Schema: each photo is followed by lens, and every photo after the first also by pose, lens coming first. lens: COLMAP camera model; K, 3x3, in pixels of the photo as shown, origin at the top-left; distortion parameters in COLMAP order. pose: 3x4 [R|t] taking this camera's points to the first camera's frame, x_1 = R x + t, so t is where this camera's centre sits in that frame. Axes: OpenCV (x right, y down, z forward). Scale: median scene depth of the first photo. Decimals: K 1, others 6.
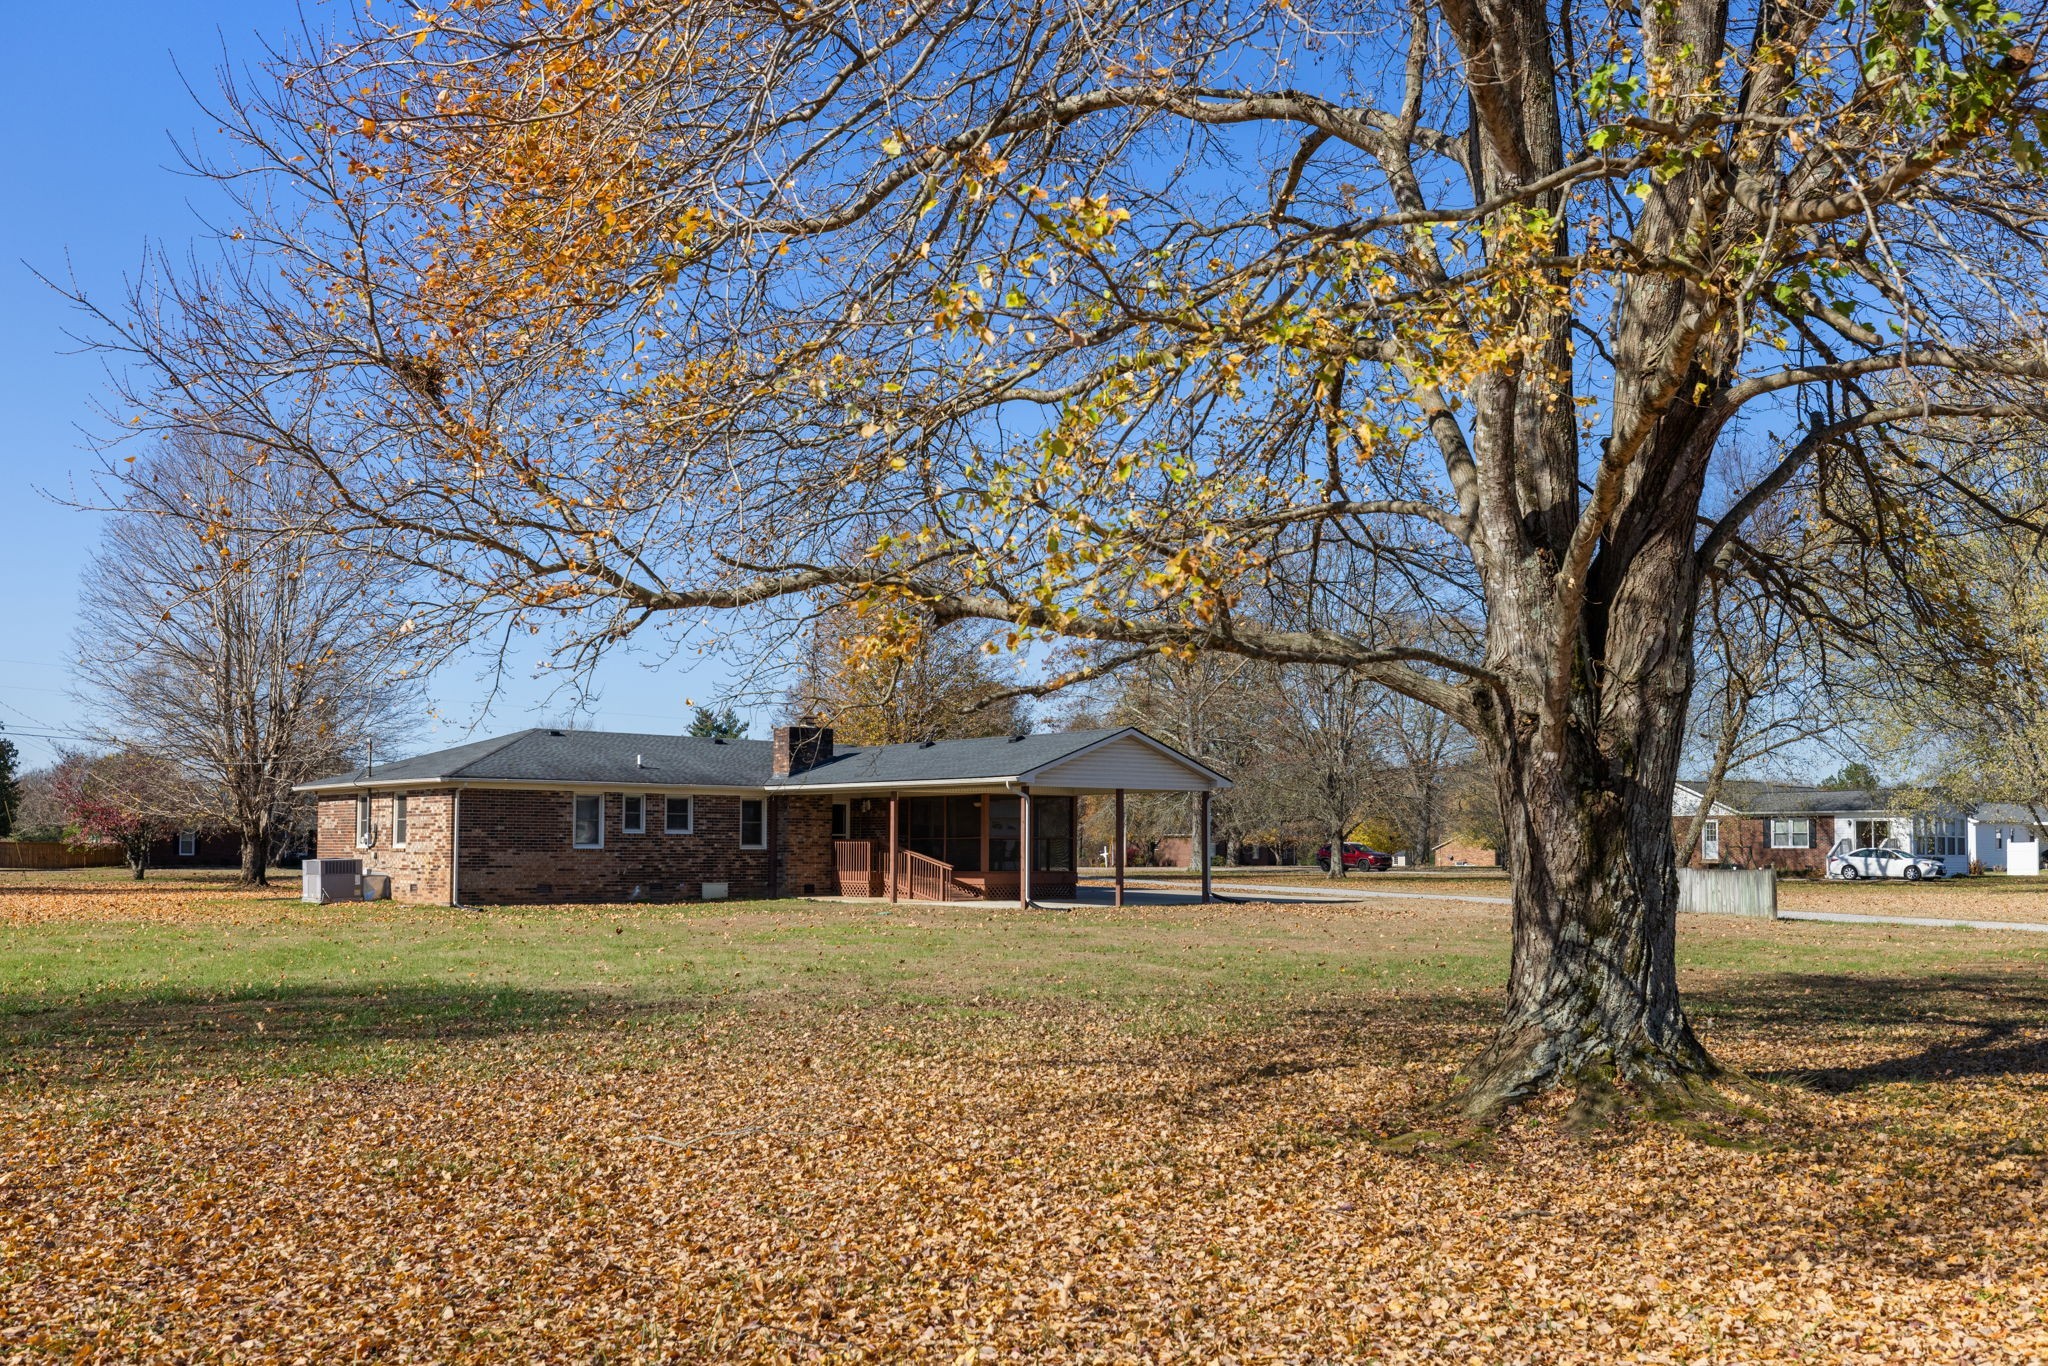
lens RADIAL K [[1860.4, 0, 1020.1], [0, 1860.4, 737.9], [0, 0, 1]] dist [-0.002302, 0.001449]
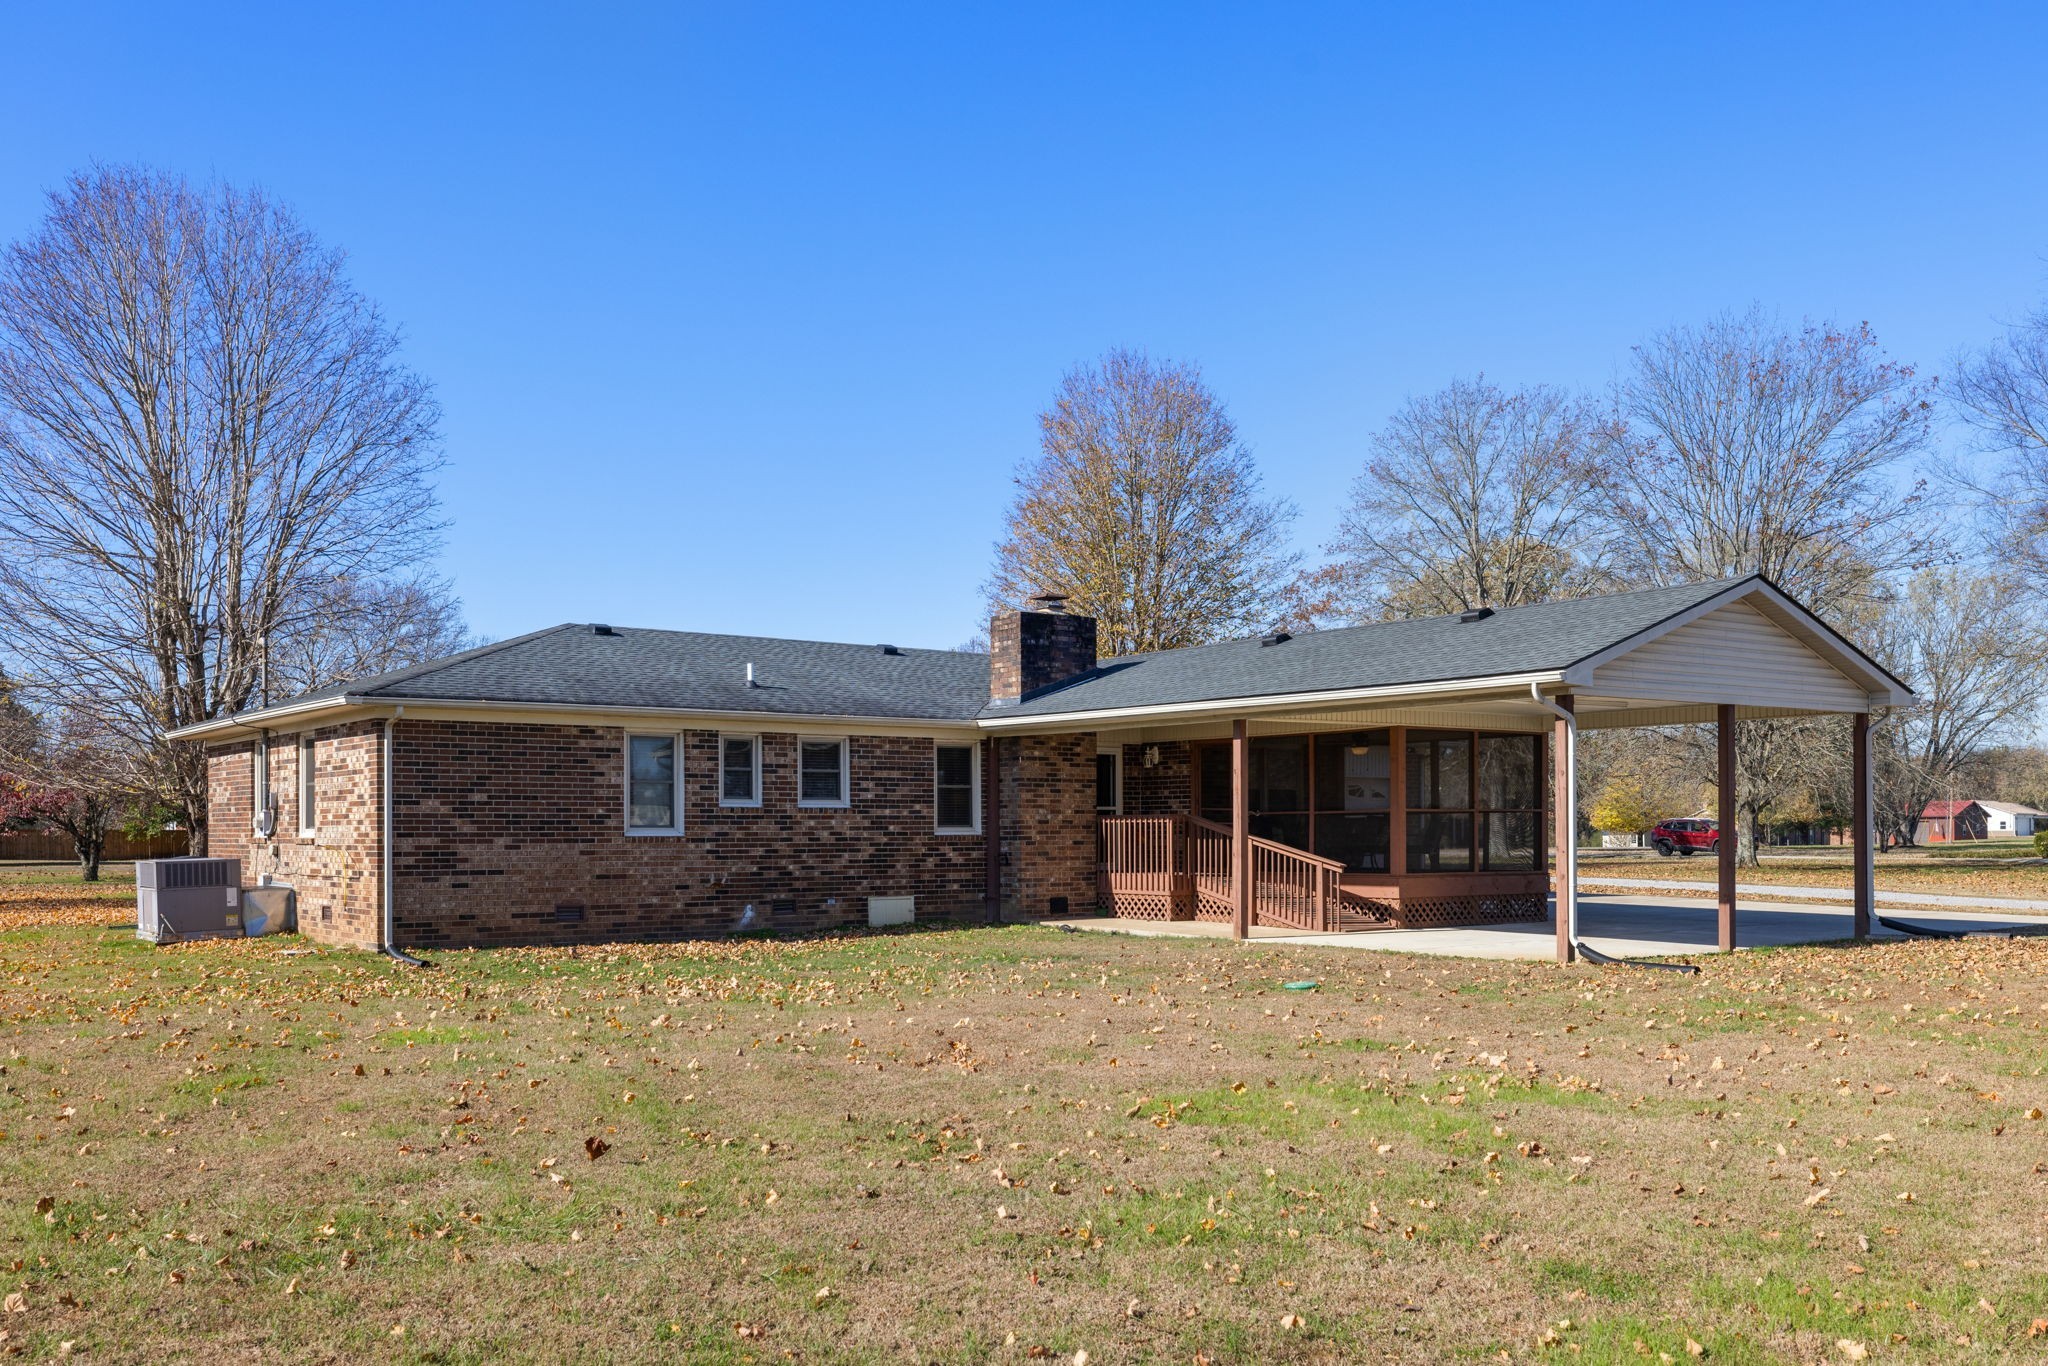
lens RADIAL K [[1860.4, 0, 1020.1], [0, 1860.4, 737.9], [0, 0, 1]] dist [-0.002302, 0.001449]
pose [[0.996765, -0.010553, -0.079678, -0.083178], [0.011416, 0.999881, 0.010378, 0.026337], [0.079559, -0.011254, 0.996767, 0.464523]]
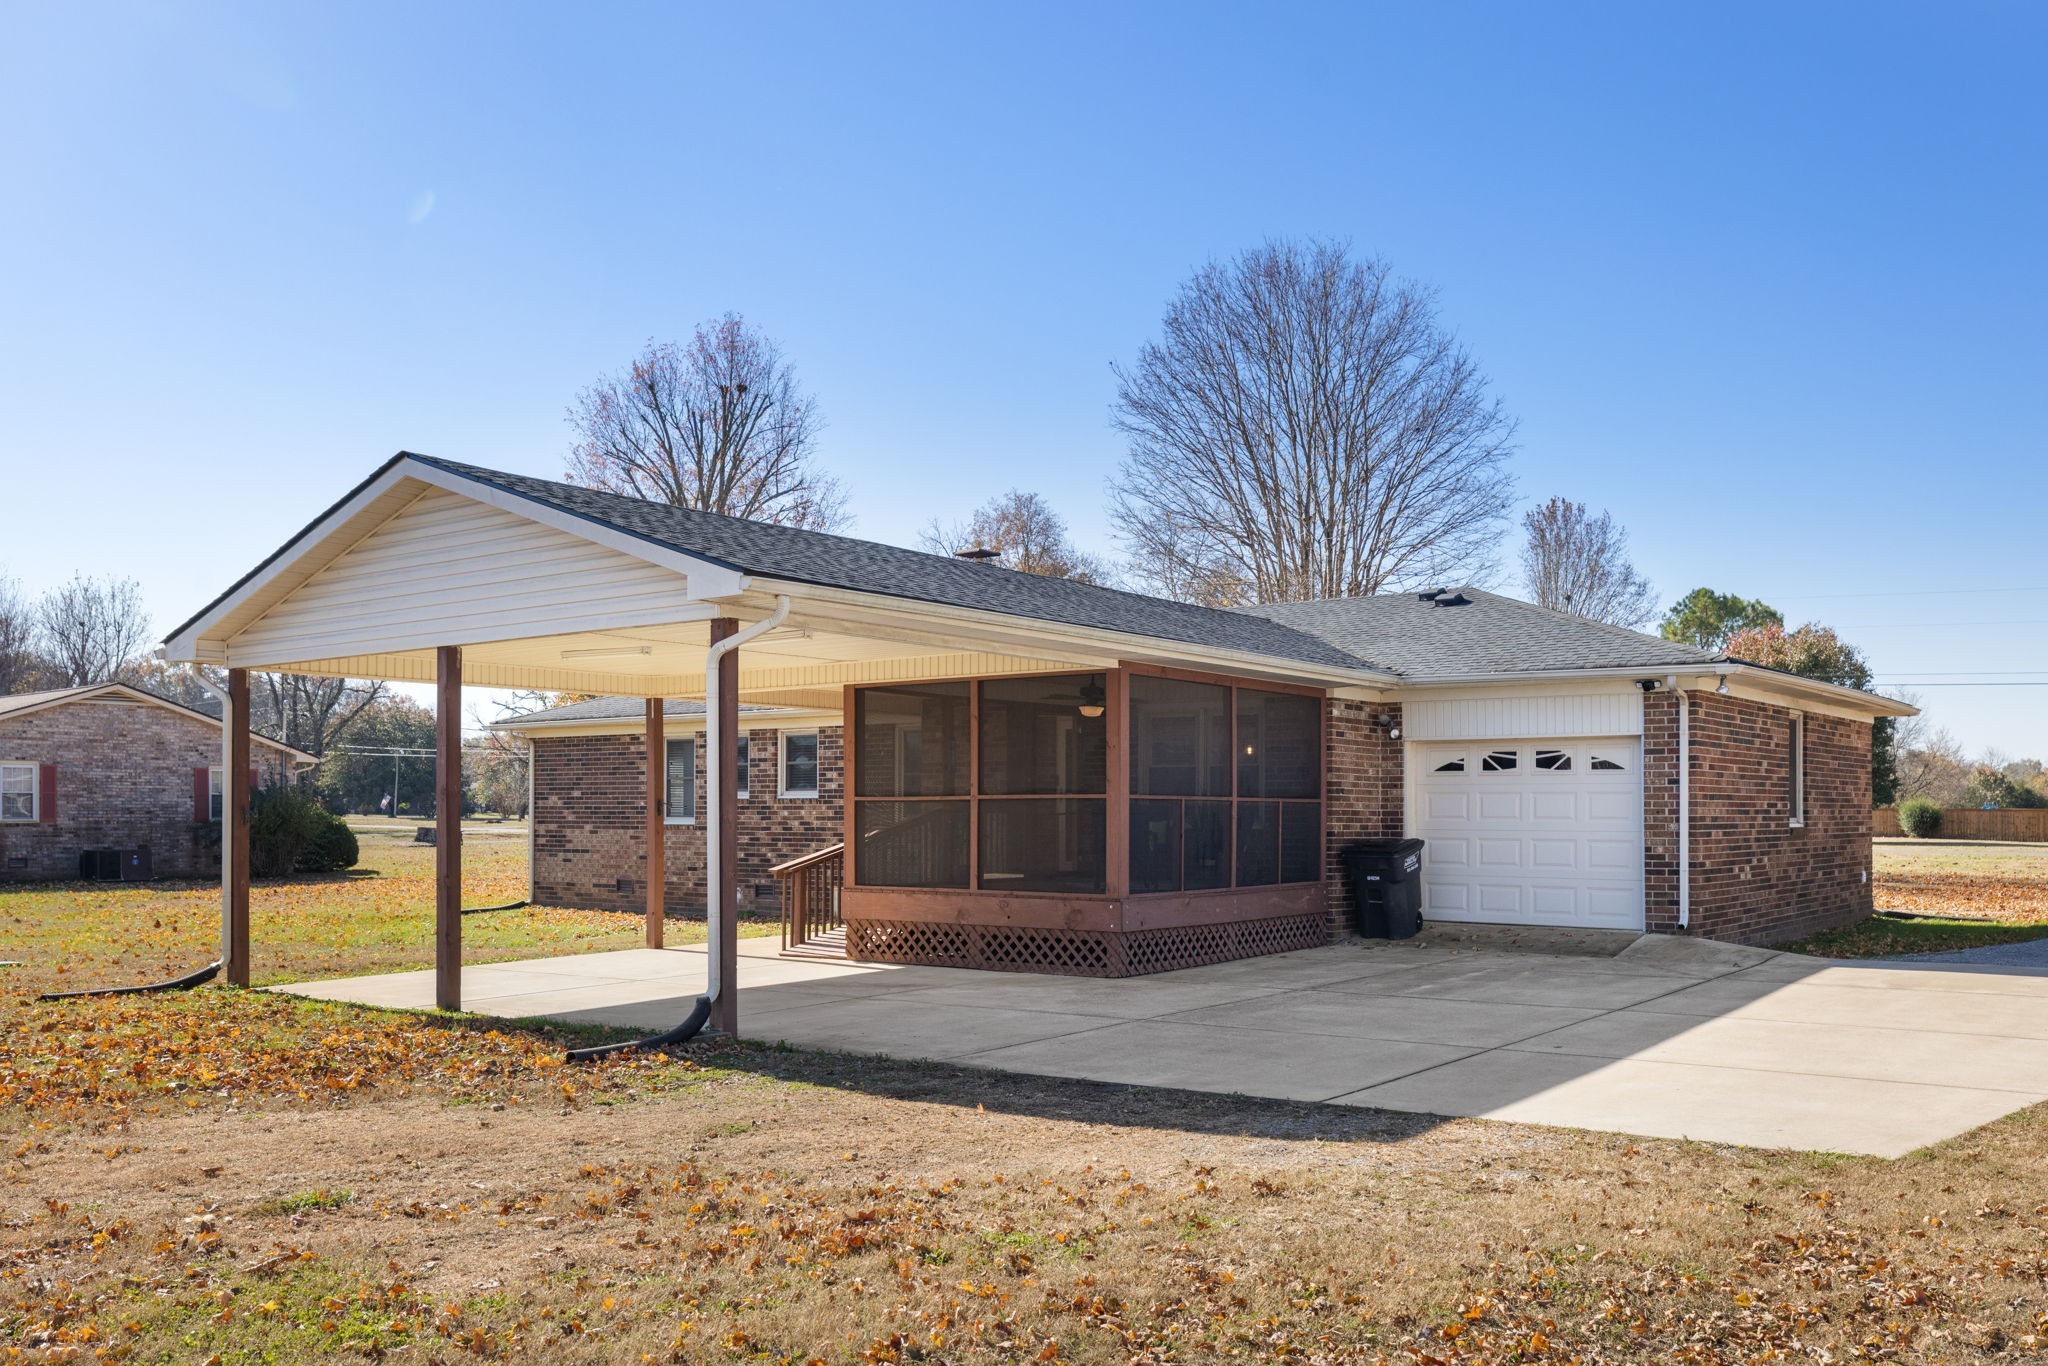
lens RADIAL K [[1743.1, 0, 1024.0], [0, 1743.1, 683.0], [0, 0, 1]] dist [-0.008121, 0.002117]
pose [[0.190671, -0.075730, -0.978728, 0.344393], [0.061505, 0.995983, -0.065083, 0.055118], [0.979725, -0.047788, 0.194563, 0.960846]]
